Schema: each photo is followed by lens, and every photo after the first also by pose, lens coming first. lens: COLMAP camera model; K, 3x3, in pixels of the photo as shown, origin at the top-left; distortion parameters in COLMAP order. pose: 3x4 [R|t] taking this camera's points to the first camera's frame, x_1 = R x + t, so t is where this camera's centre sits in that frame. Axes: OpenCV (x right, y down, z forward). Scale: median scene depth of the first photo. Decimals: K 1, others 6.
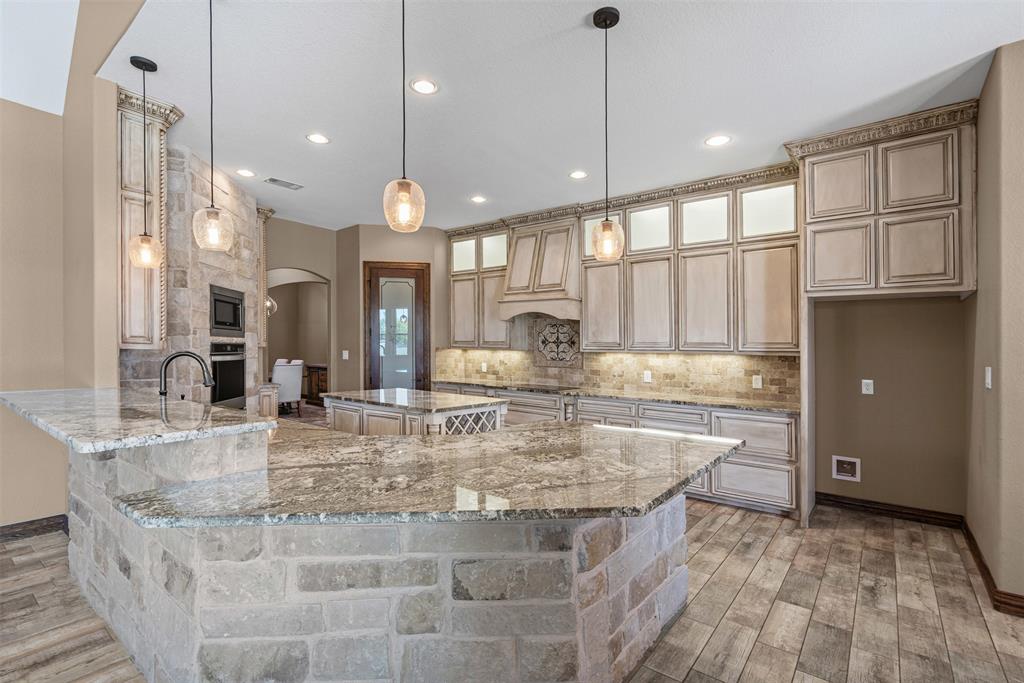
lens RADIAL K [[473.5, 0, 514.8], [0, 473.5, 345.1], [0, 0, 1]] dist [-0.006030, 0.002192]
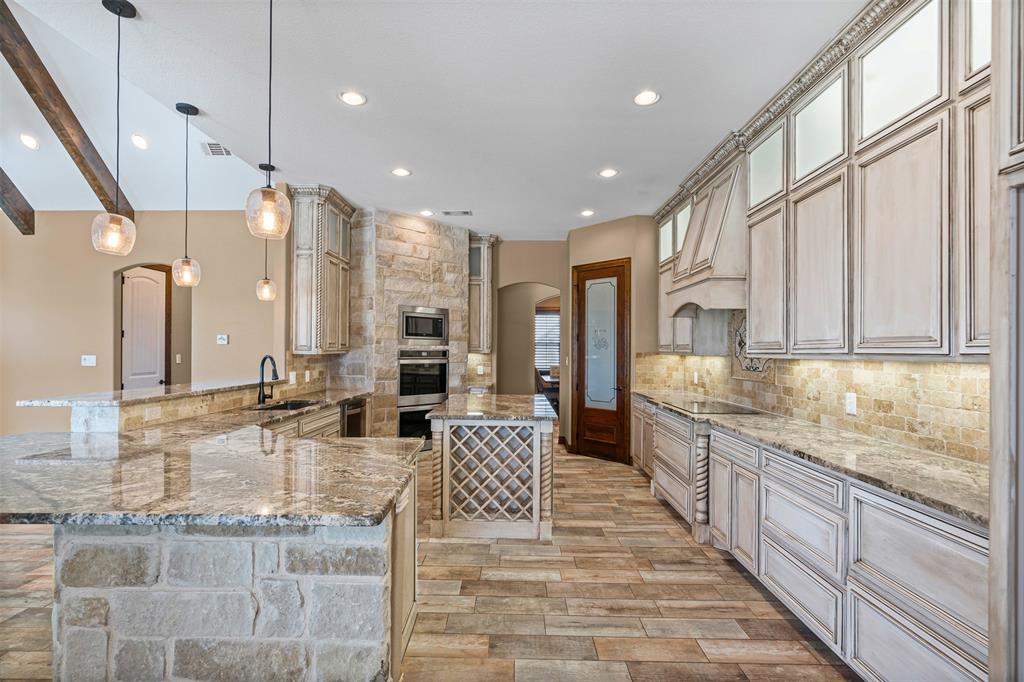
lens RADIAL K [[473.5, 0, 516.4], [0, 473.5, 344.1], [0, 0, 1]] dist [-0.006030, 0.002192]
pose [[0.607170, -0.021867, -0.794271, 0.475704], [0.006265, 0.999722, -0.022735, 0.008949], [0.794547, 0.008828, 0.607138, 0.371479]]
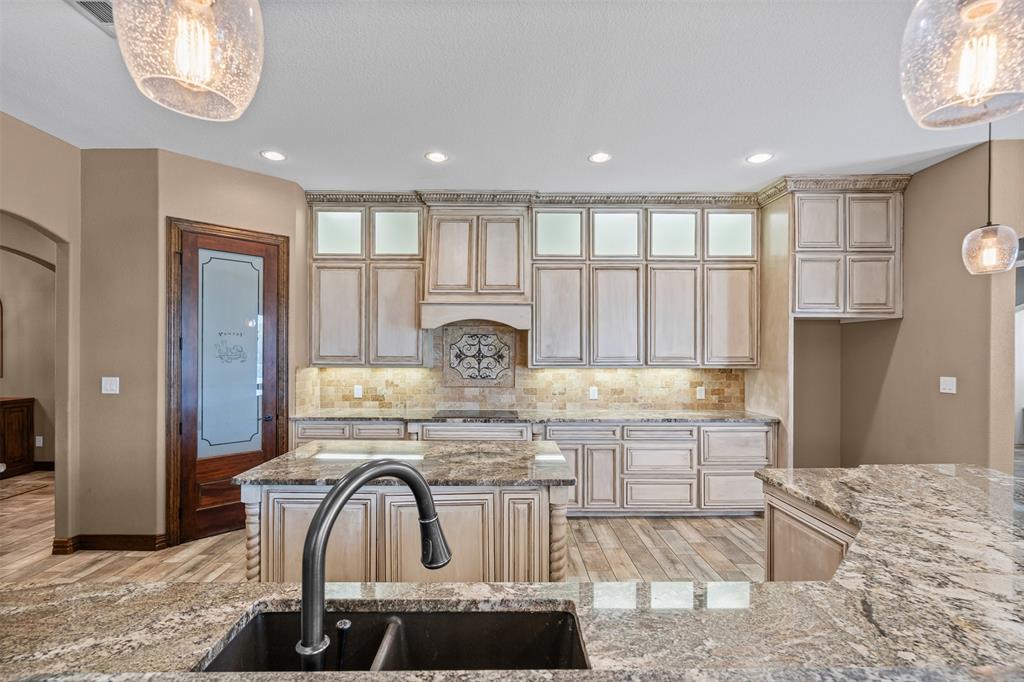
lens RADIAL K [[473.5, 0, 507.0], [0, 473.5, 344.7], [0, 0, 1]] dist [-0.006030, 0.002192]
pose [[0.786522, -0.002702, 0.617556, -0.422742], [0.006736, 0.999968, -0.004204, -0.025172], [-0.617525, 0.007466, 0.786515, 0.376219]]
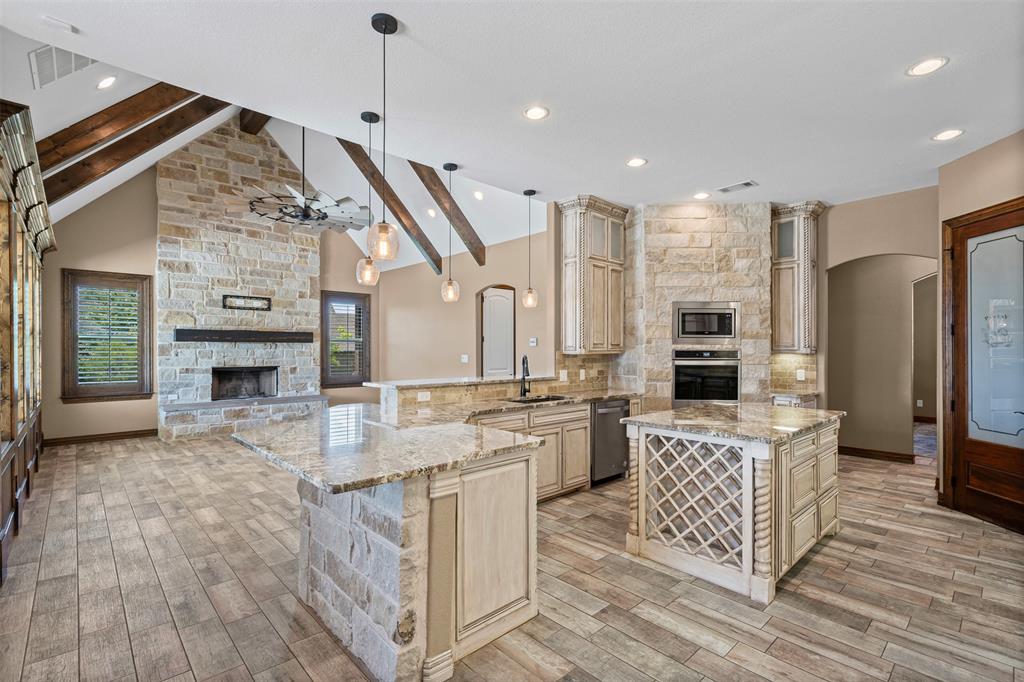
lens RADIAL K [[473.5, 0, 501.7], [0, 473.5, 347.0], [0, 0, 1]] dist [-0.006030, 0.002192]
pose [[-0.172687, -0.022079, -0.984729, 0.507709], [-0.000154, 0.999749, -0.022389, 0.012152], [0.984977, -0.003714, -0.172647, 0.621862]]
